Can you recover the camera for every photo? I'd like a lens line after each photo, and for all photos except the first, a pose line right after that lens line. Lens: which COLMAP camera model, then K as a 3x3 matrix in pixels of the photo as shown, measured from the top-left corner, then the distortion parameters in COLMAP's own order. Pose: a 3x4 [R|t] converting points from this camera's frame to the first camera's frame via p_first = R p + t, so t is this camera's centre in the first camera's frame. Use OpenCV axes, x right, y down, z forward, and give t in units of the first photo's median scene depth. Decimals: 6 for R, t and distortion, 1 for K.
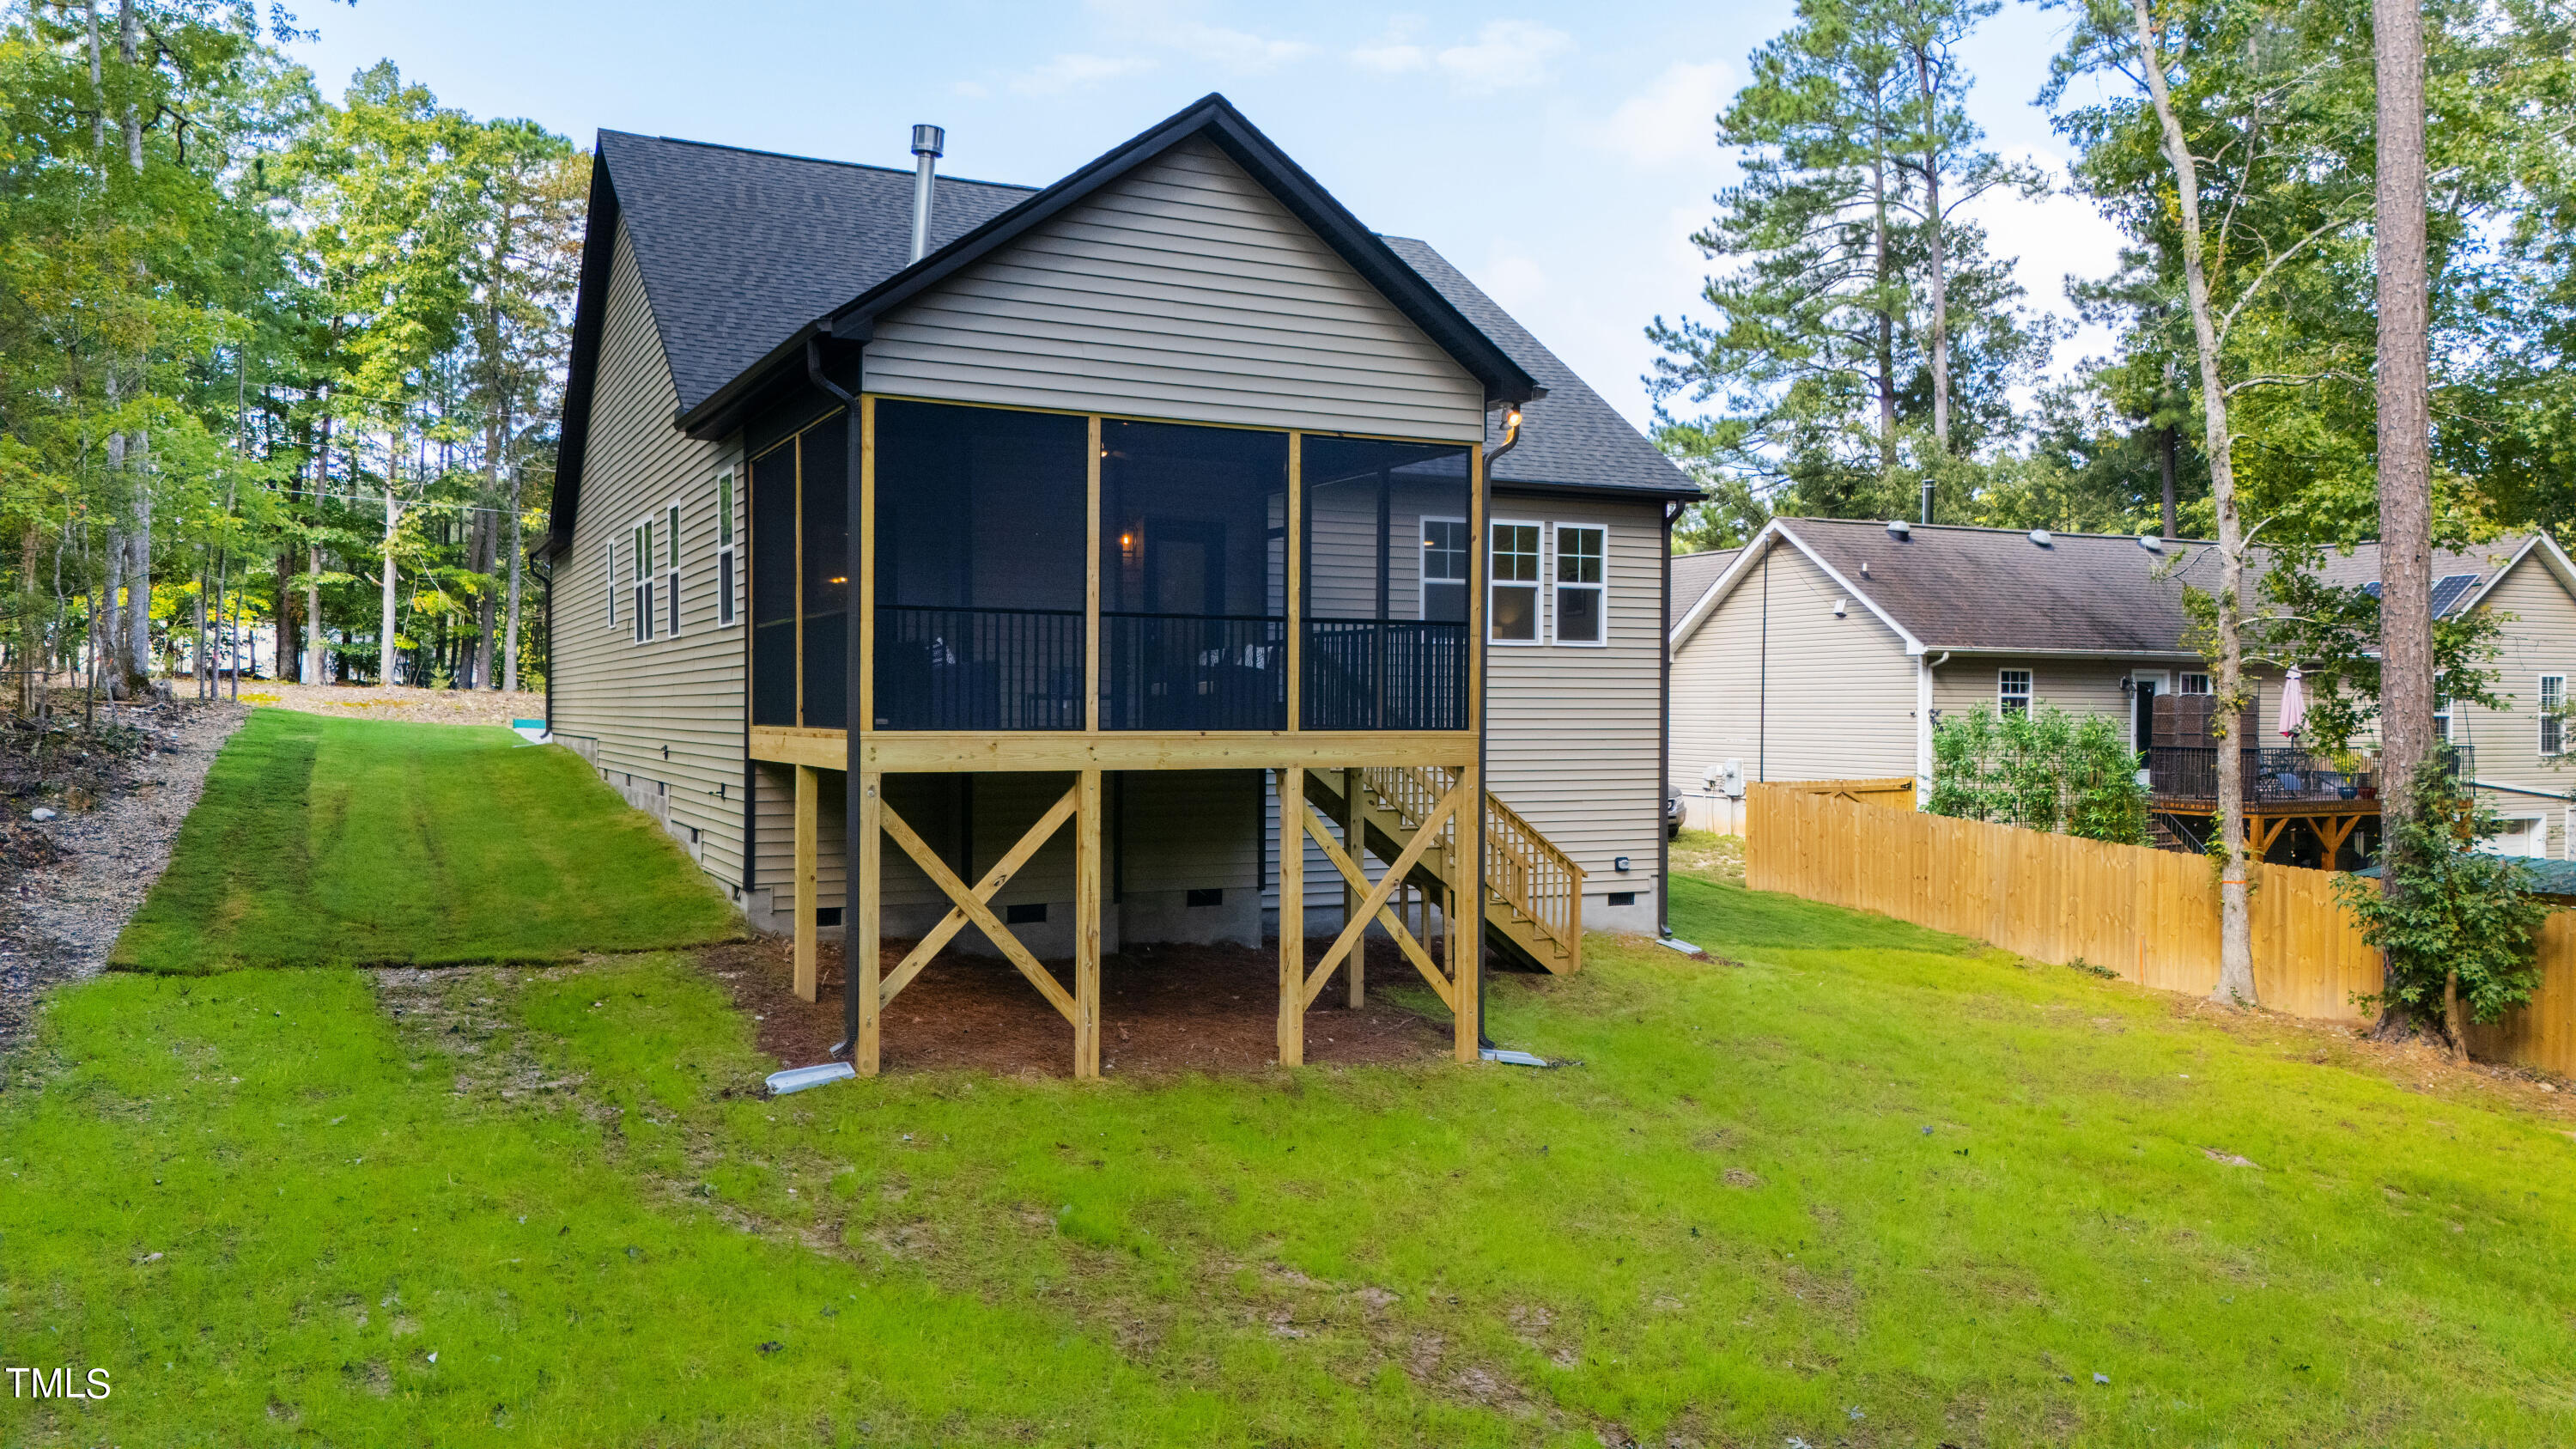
lens RADIAL K [[1924.1, 0, 1297.5], [0, 1924.1, 721.7], [0, 0, 1]] dist [0.118246, 0.001943]
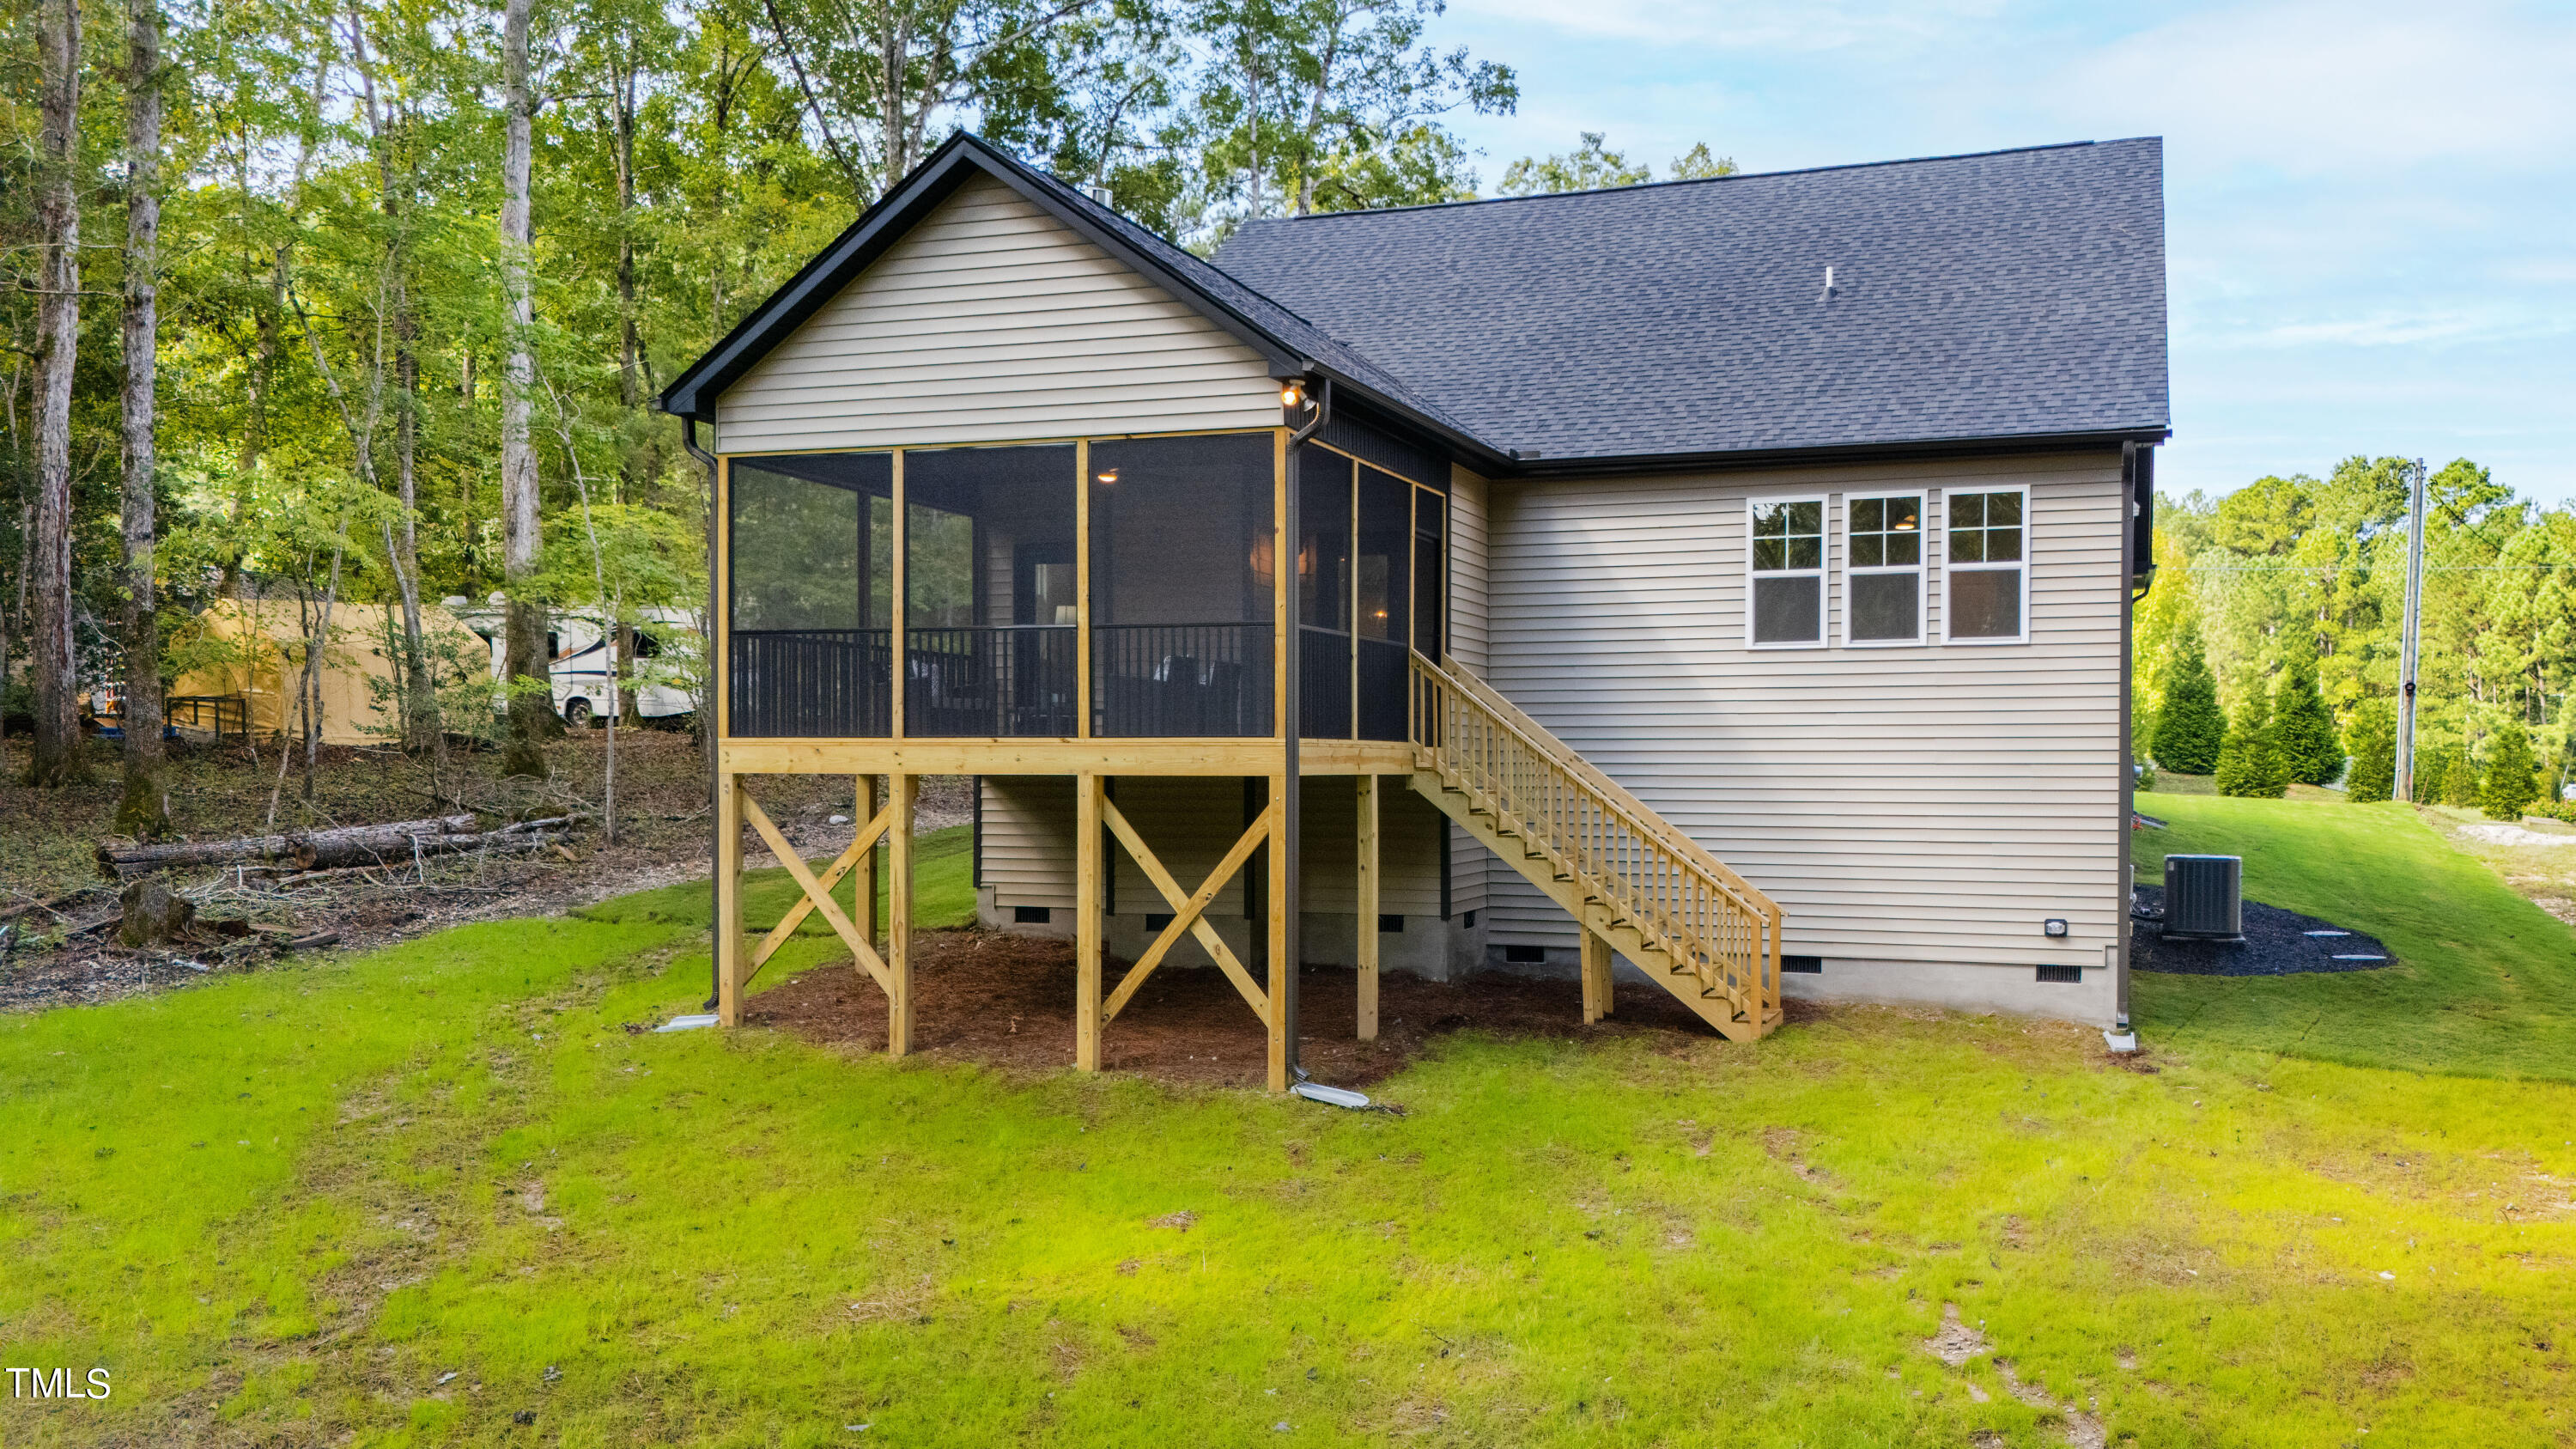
lens RADIAL K [[1924.1, 0, 1304.9], [0, 1924.1, 733.5], [0, 0, 1]] dist [0.118246, 0.001943]
pose [[0.698200, 0.008457, -0.715853, 0.562655], [-0.010324, 0.999945, 0.001743, -0.001489], [0.715829, 0.006173, 0.698249, 0.268663]]
